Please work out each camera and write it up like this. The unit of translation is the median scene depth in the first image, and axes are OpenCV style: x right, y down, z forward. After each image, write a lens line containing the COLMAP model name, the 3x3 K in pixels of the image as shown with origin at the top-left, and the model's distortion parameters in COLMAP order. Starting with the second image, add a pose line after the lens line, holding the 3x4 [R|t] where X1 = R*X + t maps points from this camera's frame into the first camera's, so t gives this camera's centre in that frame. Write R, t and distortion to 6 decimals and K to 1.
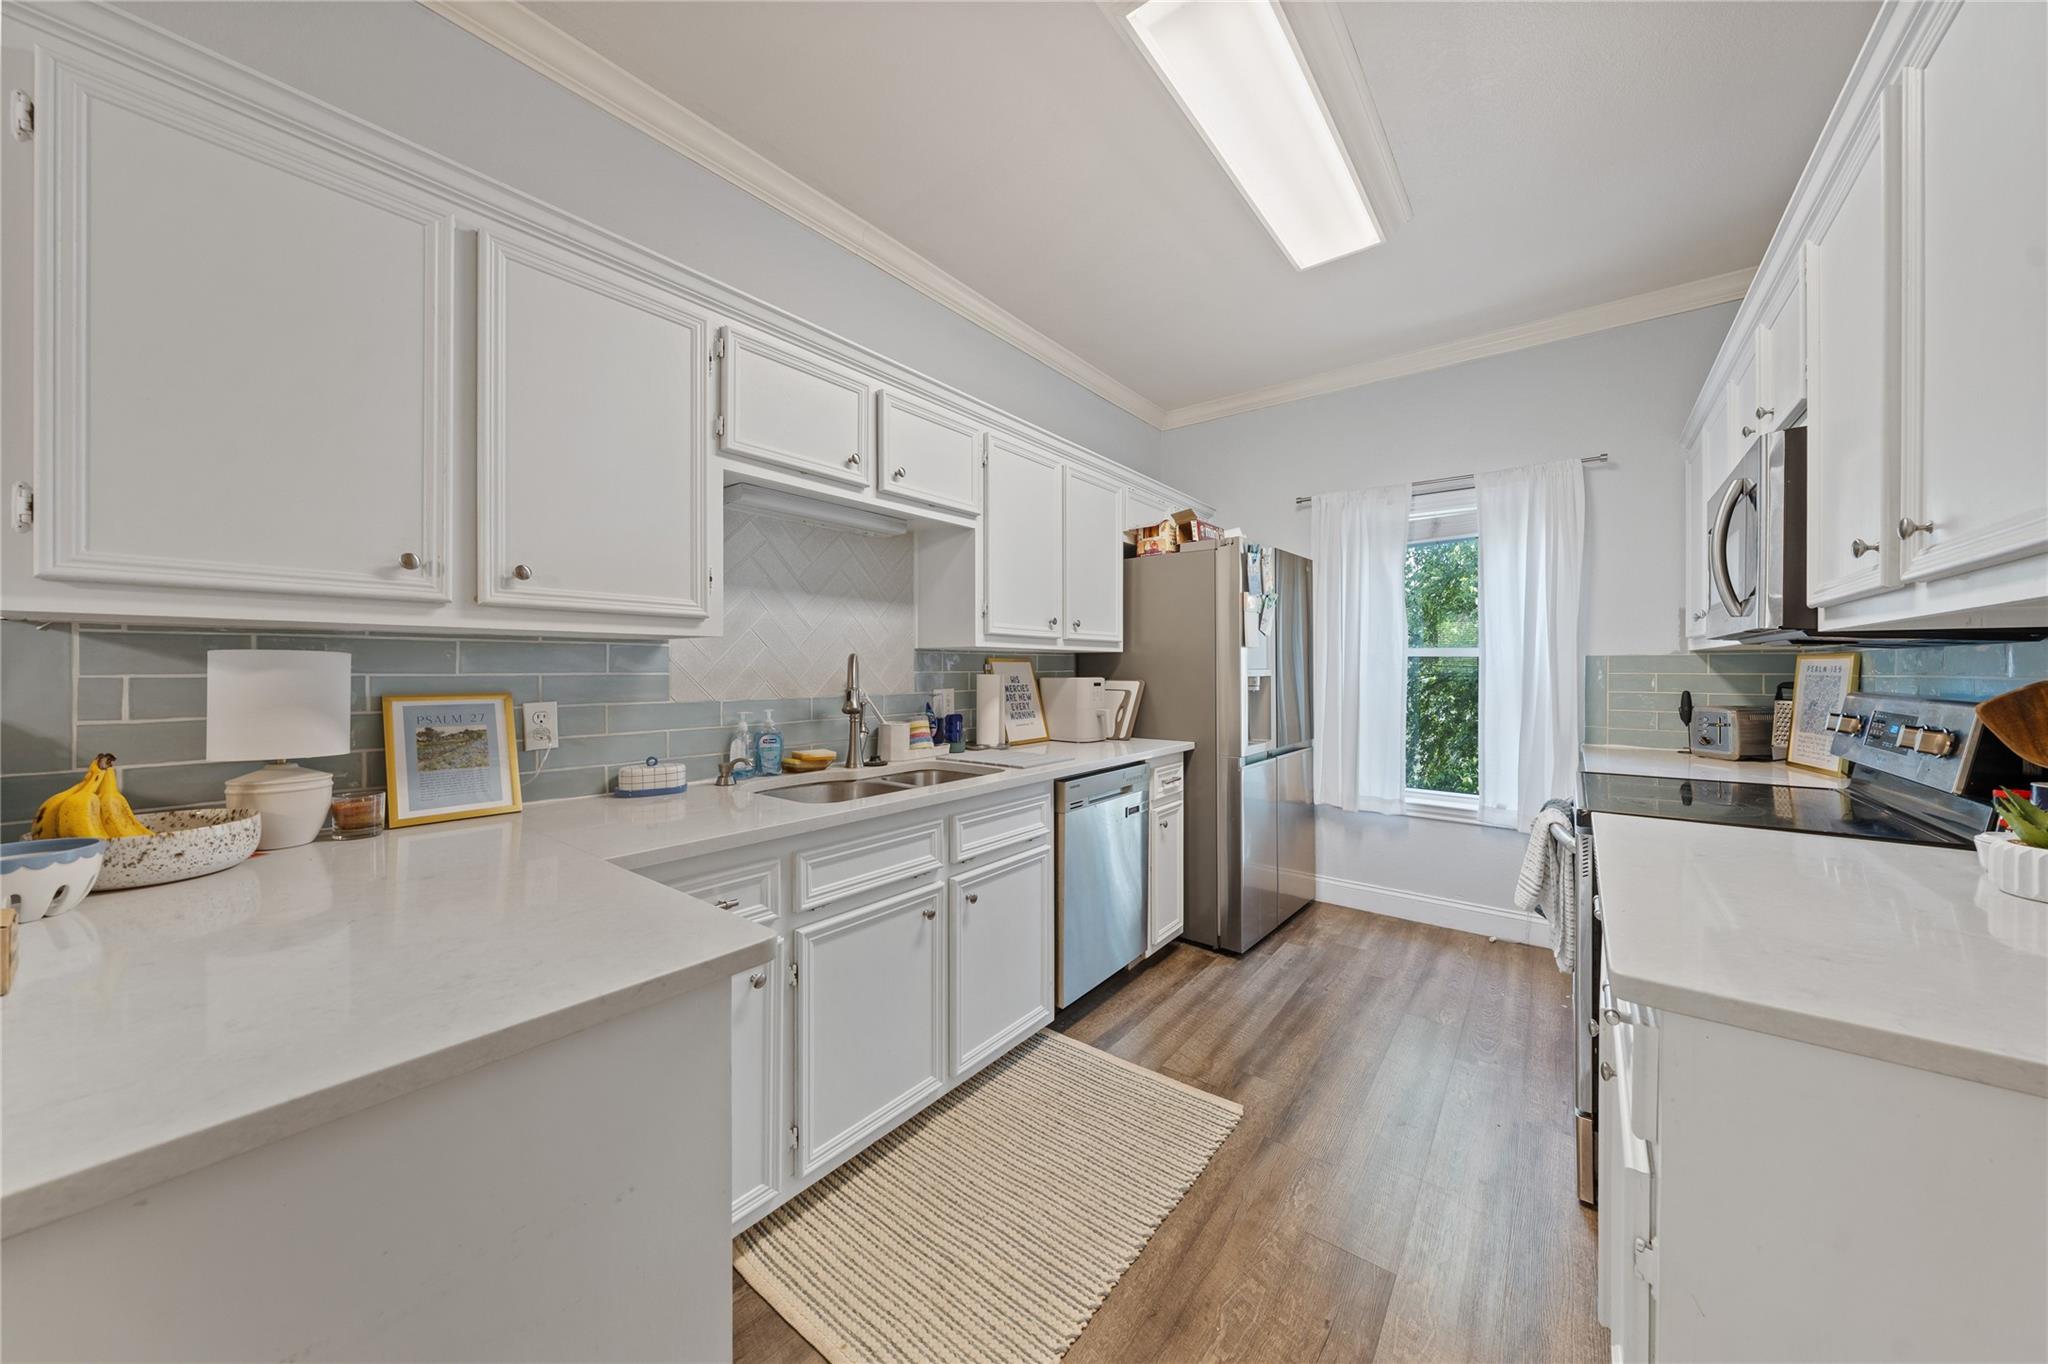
lens RADIAL K [[703.1, 0, 1029.6], [0, 703.1, 658.5], [0, 0, 1]] dist [-0.001463, -0.000307]
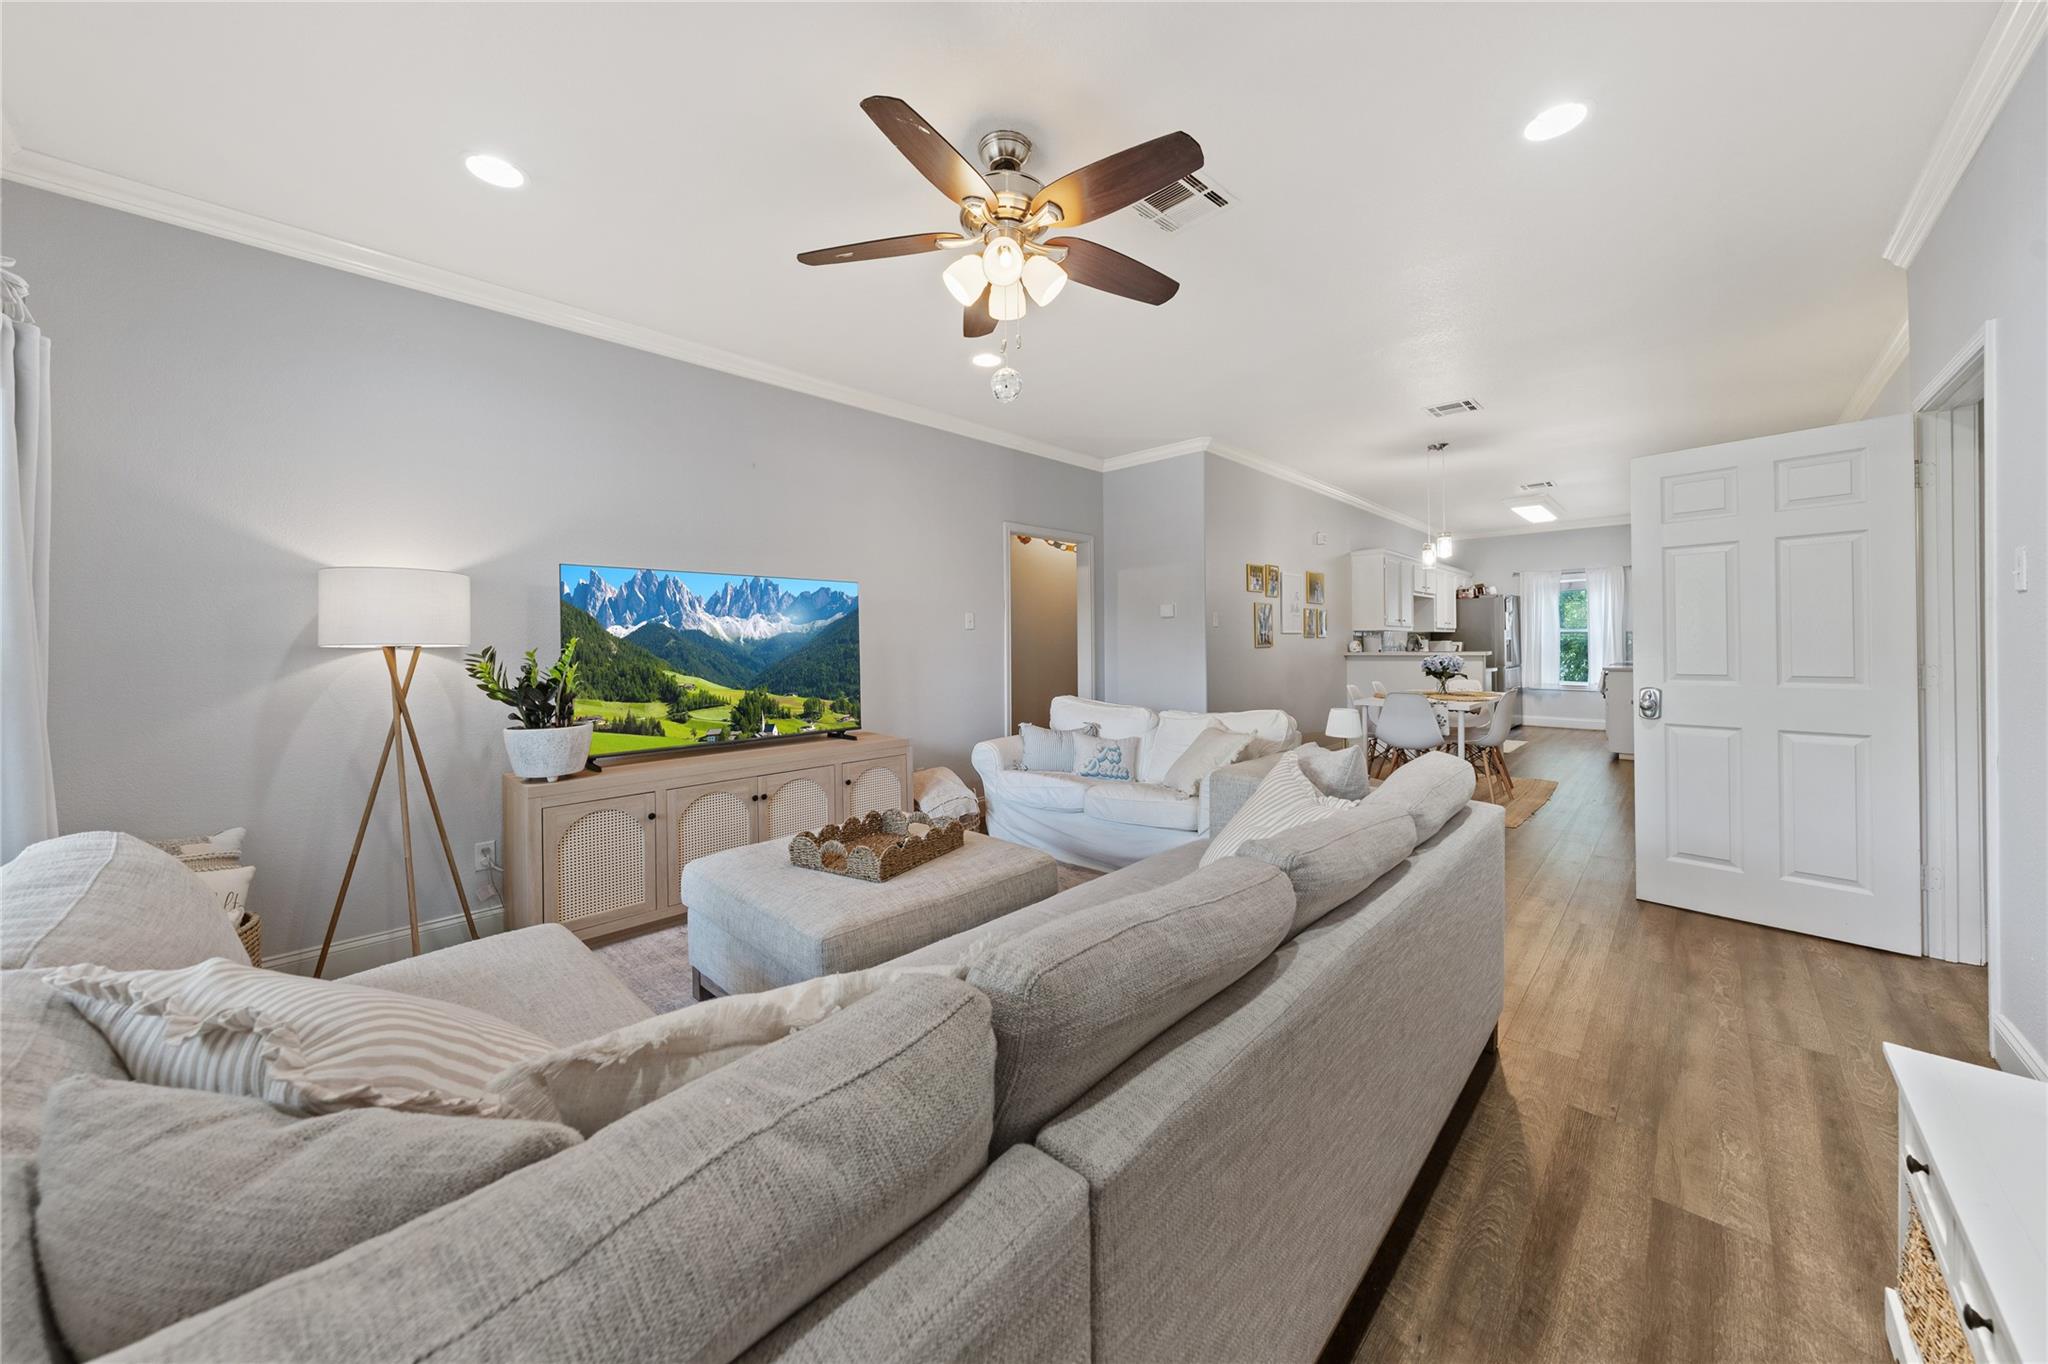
lens RADIAL K [[697.1, 0, 1025.5], [0, 697.1, 640.9], [0, 0, 1]] dist [-0.000377, 0.006907]
pose [[0.993776, -0.018763, -0.109806, -1.372207], [0.018696, 0.999824, -0.001635, -0.001269], [0.109817, -0.000428, 0.993952, -2.151075]]
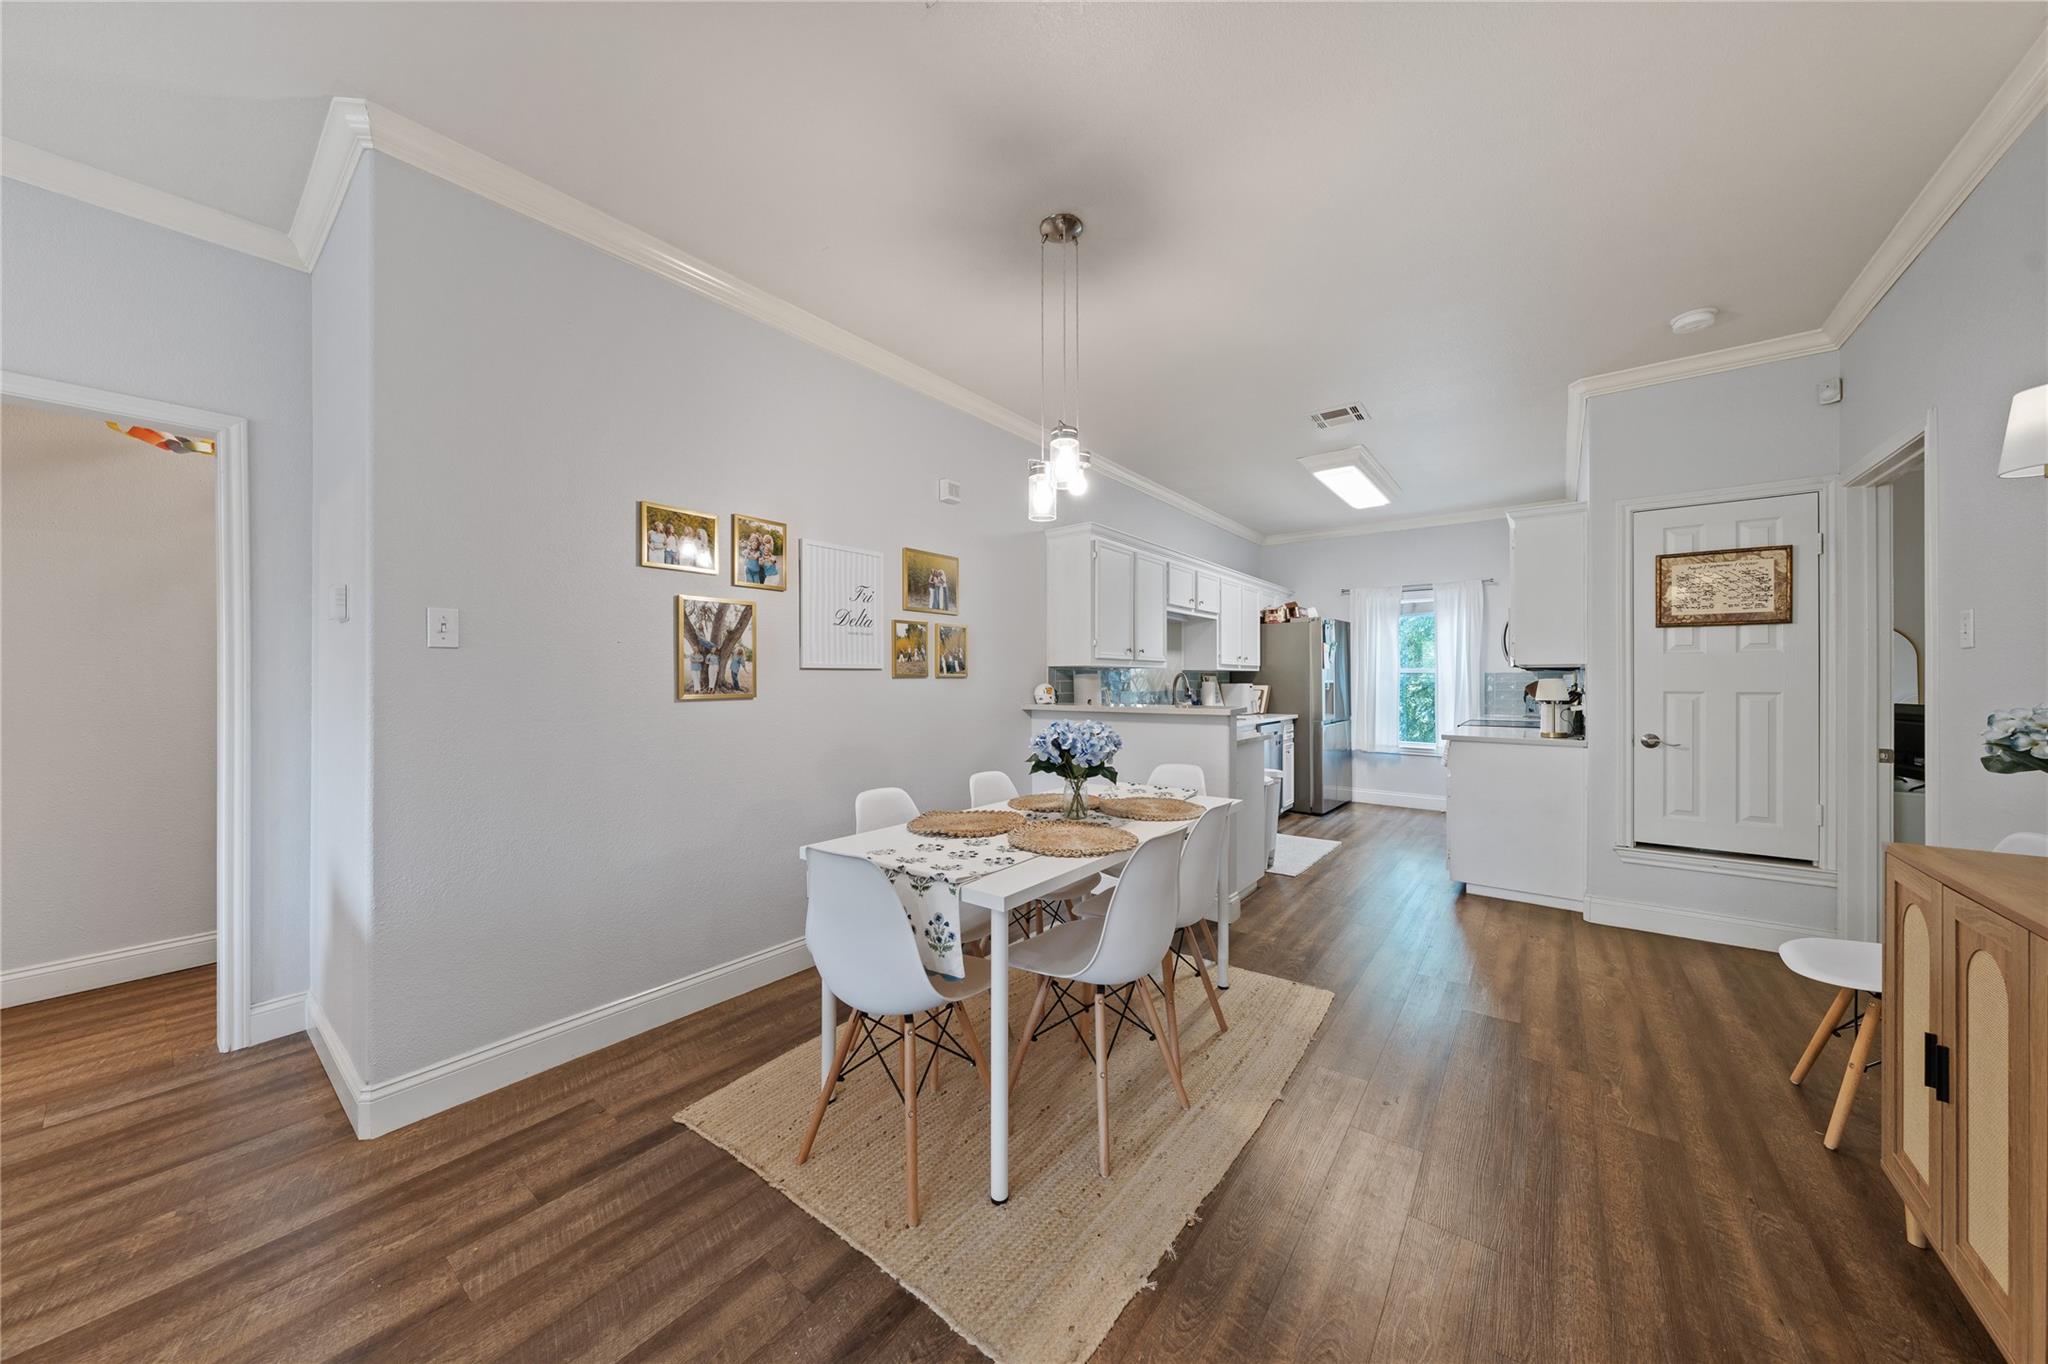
lens RADIAL K [[689.1, 0, 1032.4], [0, 689.1, 677.2], [0, 0, 1]] dist [-0.000548, -0.000134]
pose [[0.999989, -0.002932, 0.003738, -0.547502], [0.002912, 0.999982, 0.005248, -0.004373], [-0.003753, -0.005237, 0.999979, -1.015831]]
